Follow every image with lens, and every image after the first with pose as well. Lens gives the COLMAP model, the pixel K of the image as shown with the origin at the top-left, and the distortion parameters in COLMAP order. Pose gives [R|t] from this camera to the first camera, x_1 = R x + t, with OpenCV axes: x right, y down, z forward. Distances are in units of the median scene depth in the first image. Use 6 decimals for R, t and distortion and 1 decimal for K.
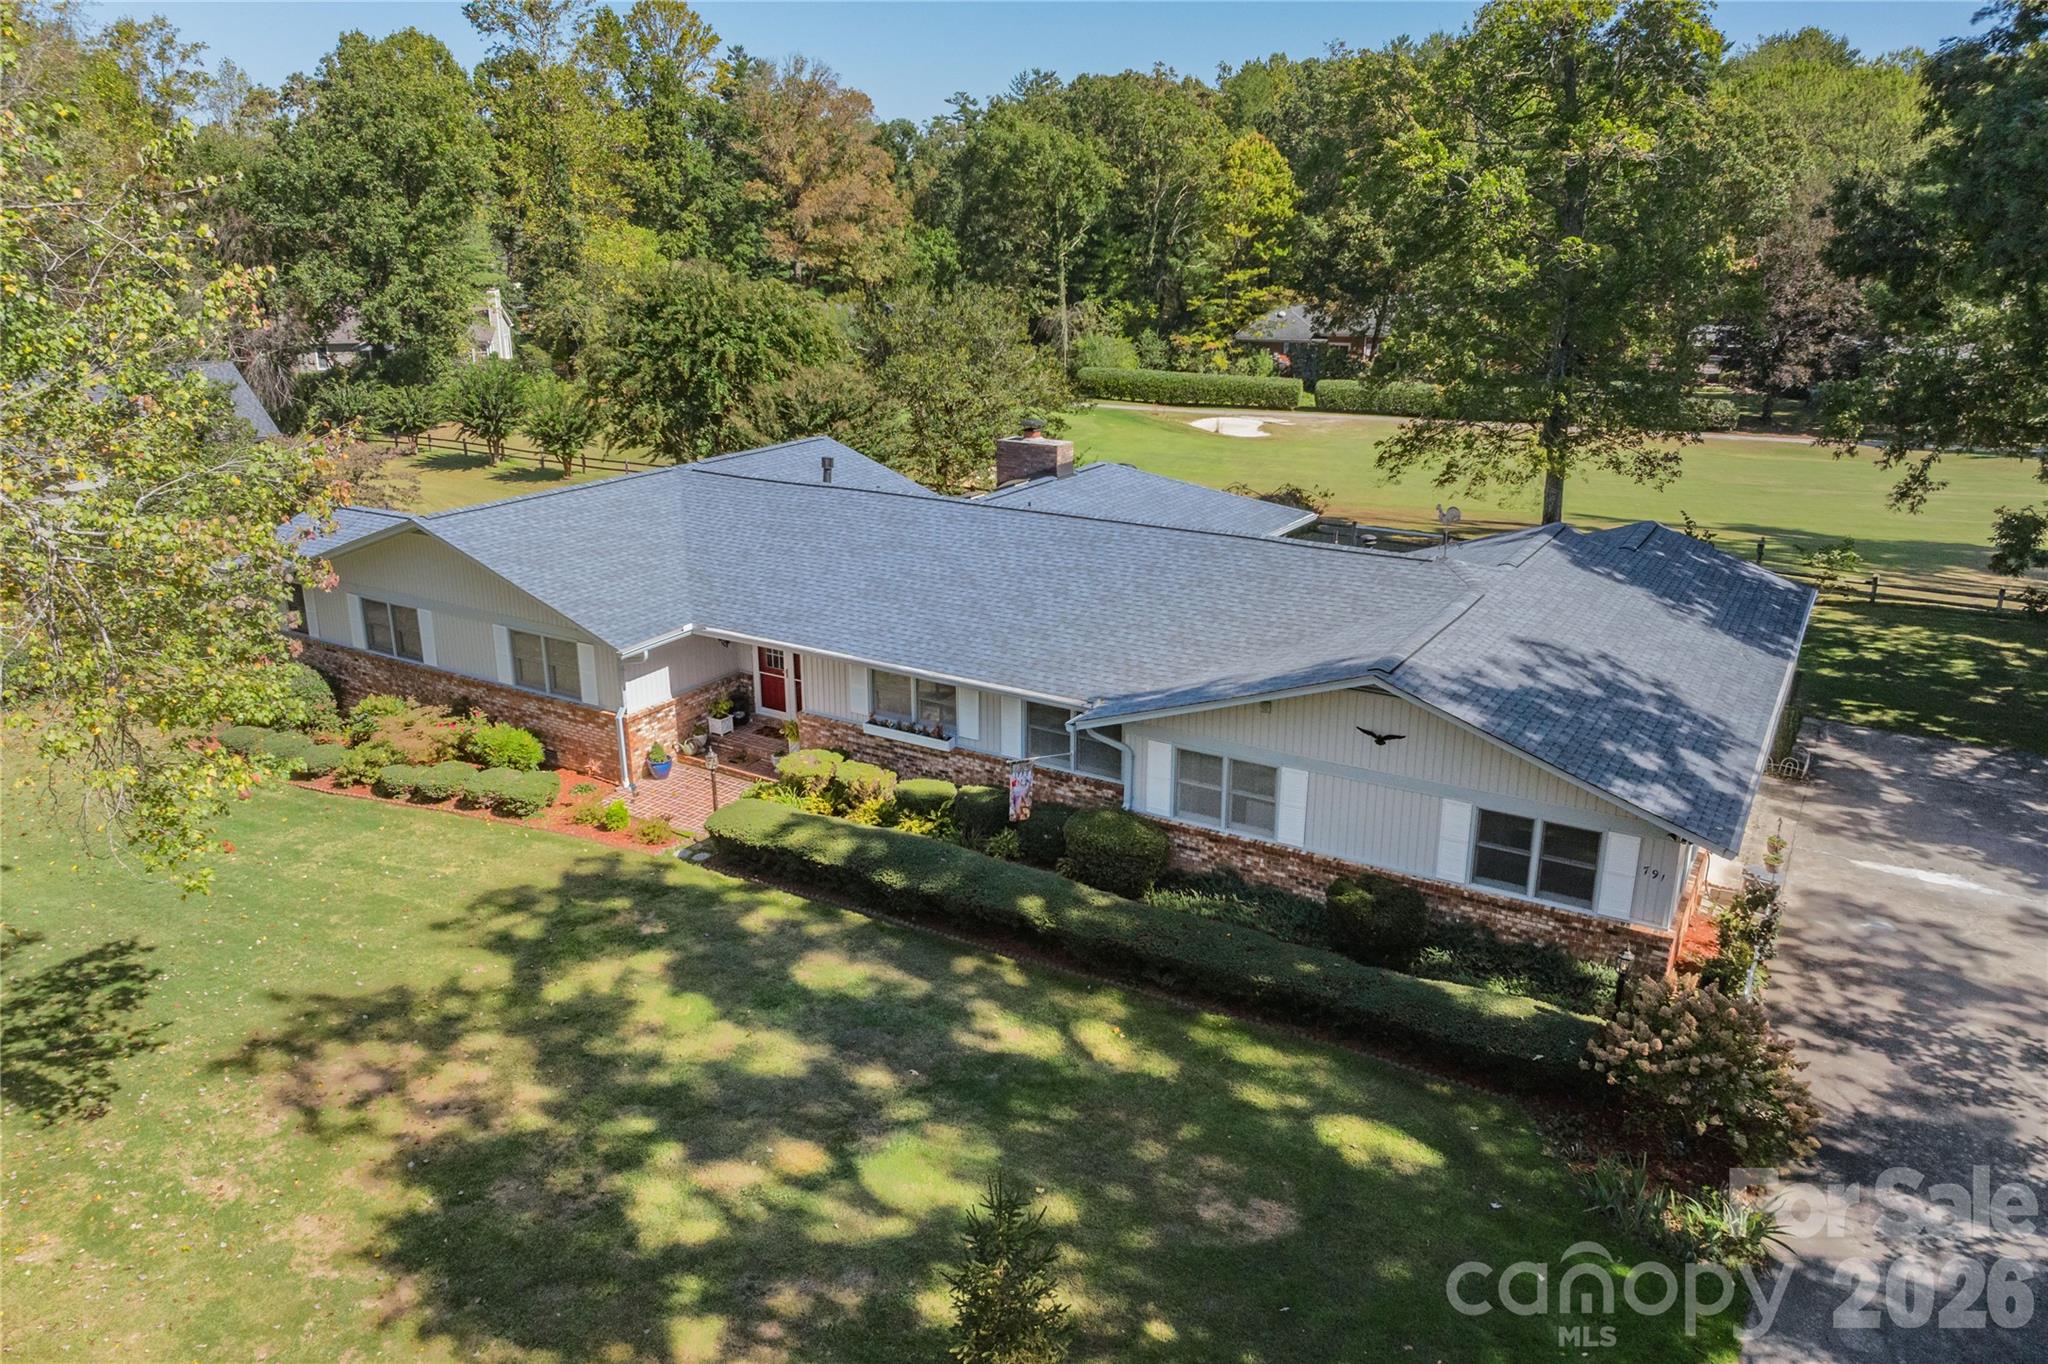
lens RADIAL K [[1440.0, 0, 1028.1], [0, 1440.0, 682.5], [0, 0, 1]] dist [0.003325, 0.000668]
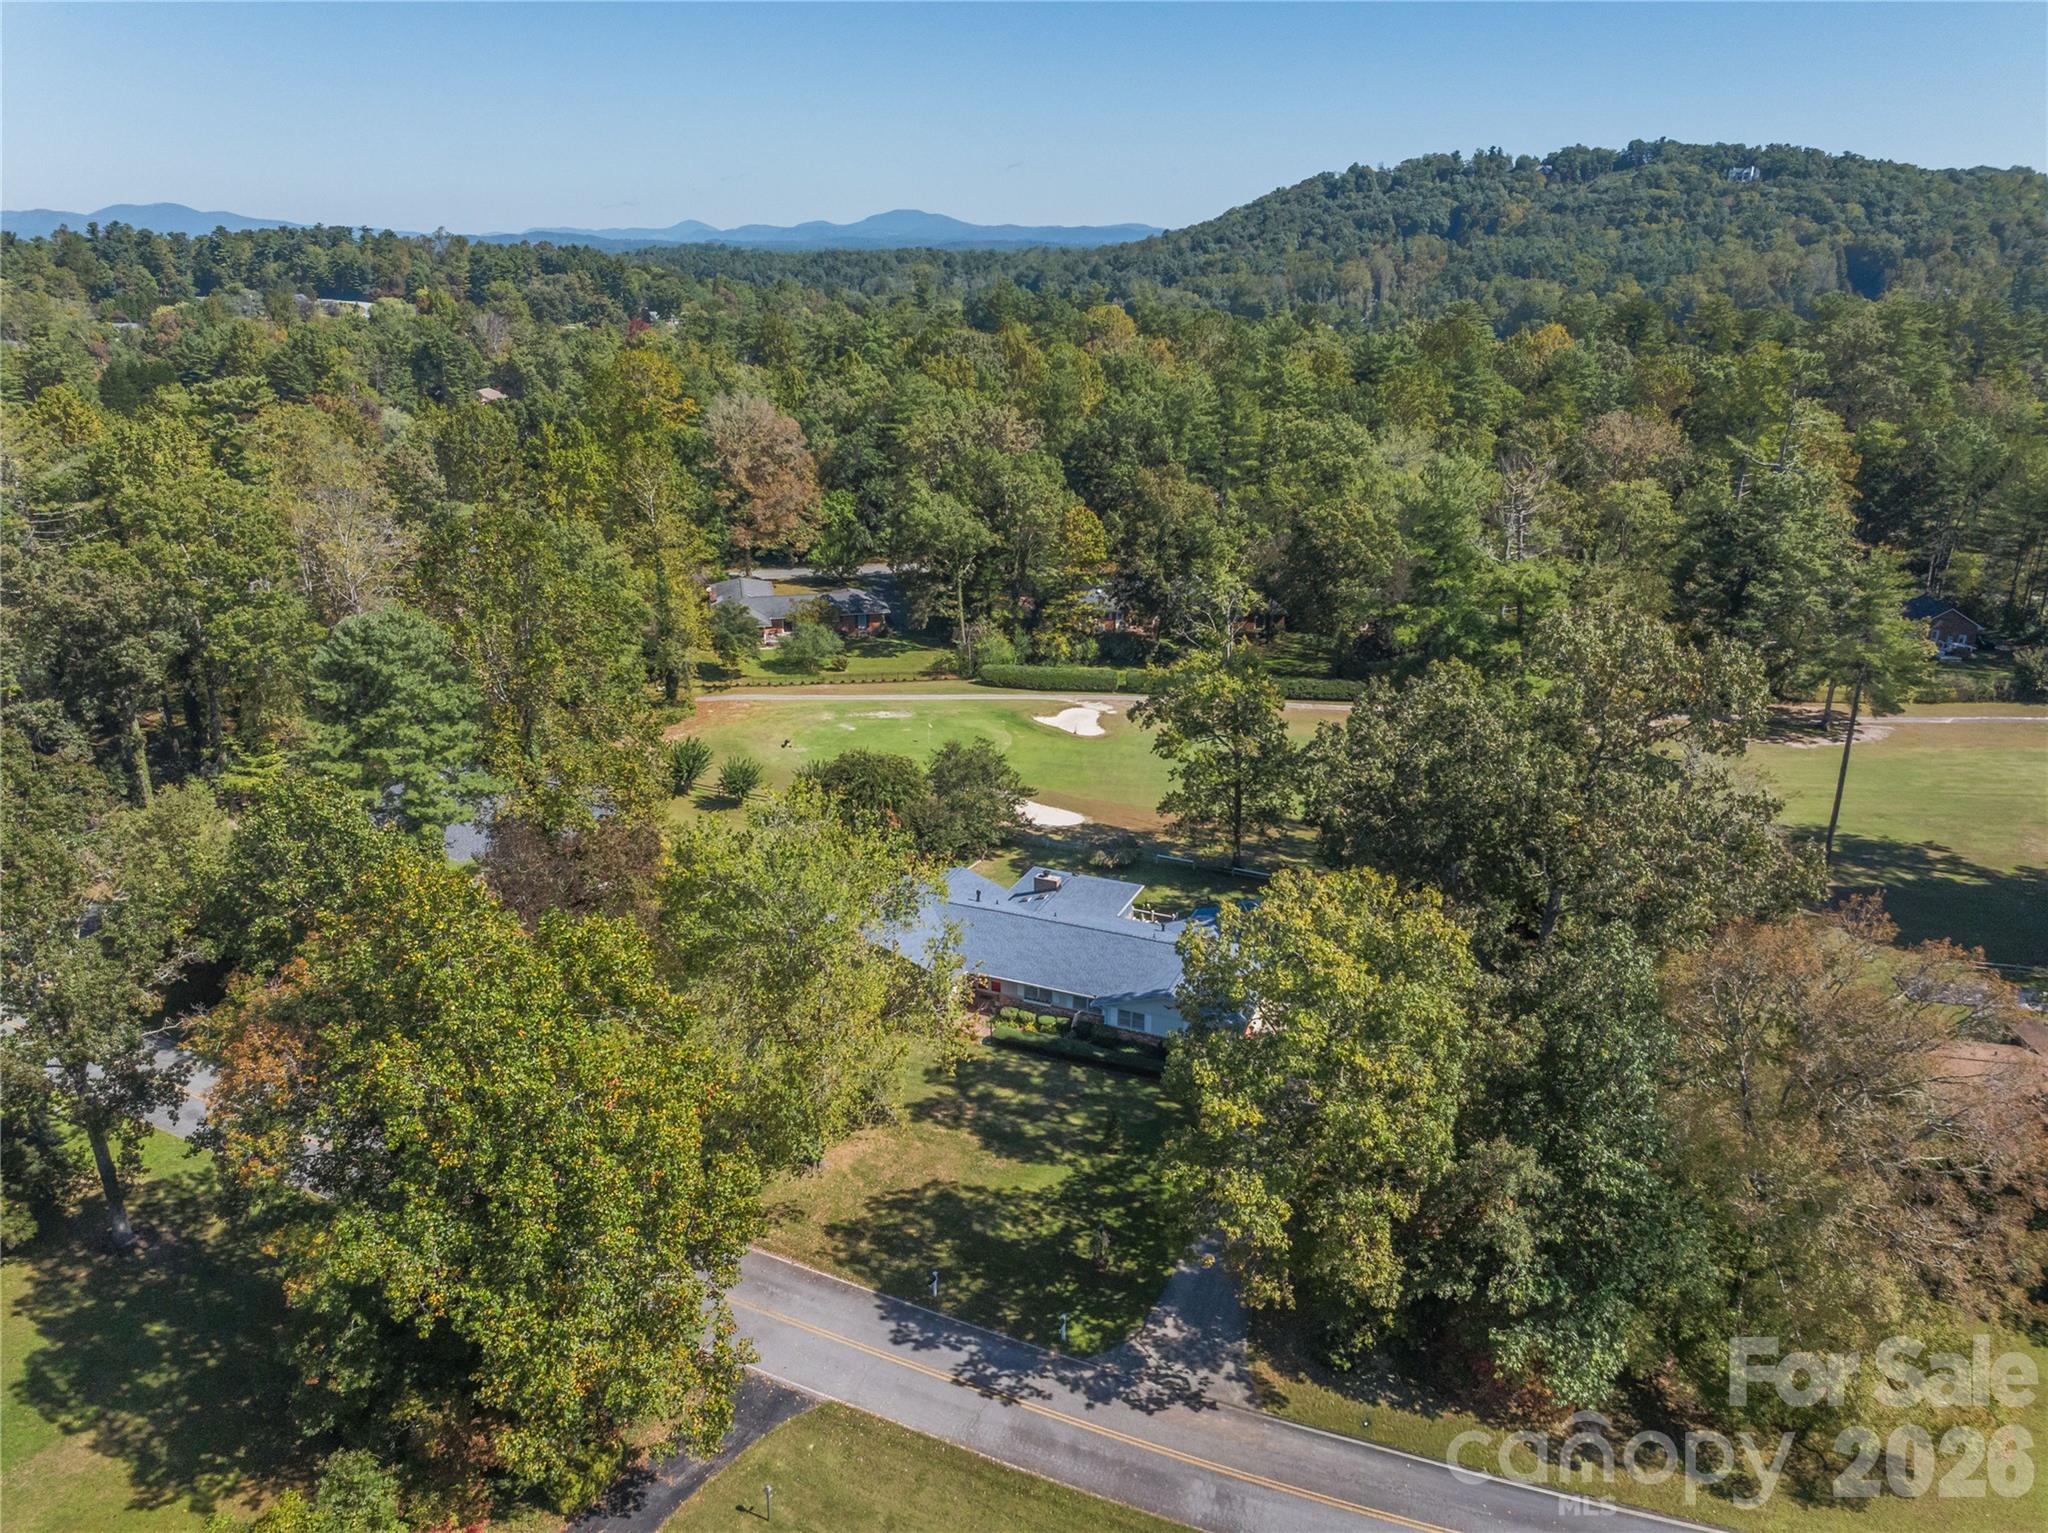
lens RADIAL K [[1438.3, 0, 1023.0], [0, 1438.3, 767.2], [0, 0, 1]] dist [-0.004014, -0.000272]
pose [[0.990058, -0.047833, 0.132279, -0.570903], [0.043325, 0.998385, 0.036748, -0.685970], [-0.133823, -0.030652, 0.990531, -2.523413]]
